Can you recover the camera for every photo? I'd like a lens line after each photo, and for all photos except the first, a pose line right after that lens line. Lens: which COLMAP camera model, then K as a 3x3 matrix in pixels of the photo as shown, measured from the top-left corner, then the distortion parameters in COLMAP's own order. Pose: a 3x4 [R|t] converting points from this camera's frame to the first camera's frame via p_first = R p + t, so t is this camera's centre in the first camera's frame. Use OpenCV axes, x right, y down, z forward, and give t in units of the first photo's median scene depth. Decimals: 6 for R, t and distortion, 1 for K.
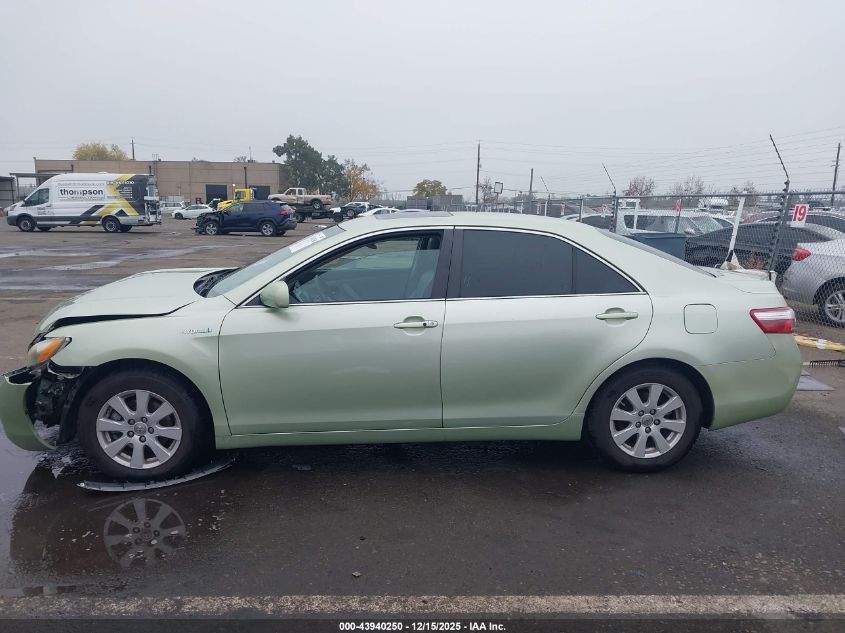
lens RADIAL K [[648.4, 0, 423.1], [0, 648.4, 309.7], [0, 0, 1]] dist [0.036477, -0.043875]
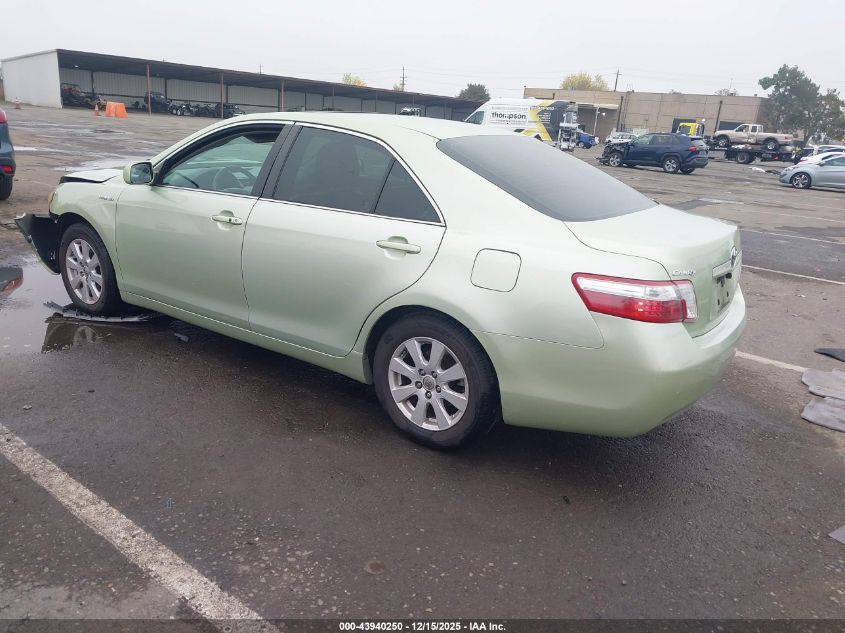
lens RADIAL K [[648.4, 0, 427.6], [0, 648.4, 314.8], [0, 0, 1]] dist [0.036477, -0.043875]
pose [[0.785456, 0.223523, -0.577145, 0.789257], [-0.162393, 0.974265, 0.156318, -0.038083], [0.597233, -0.029057, 0.801541, 0.360547]]
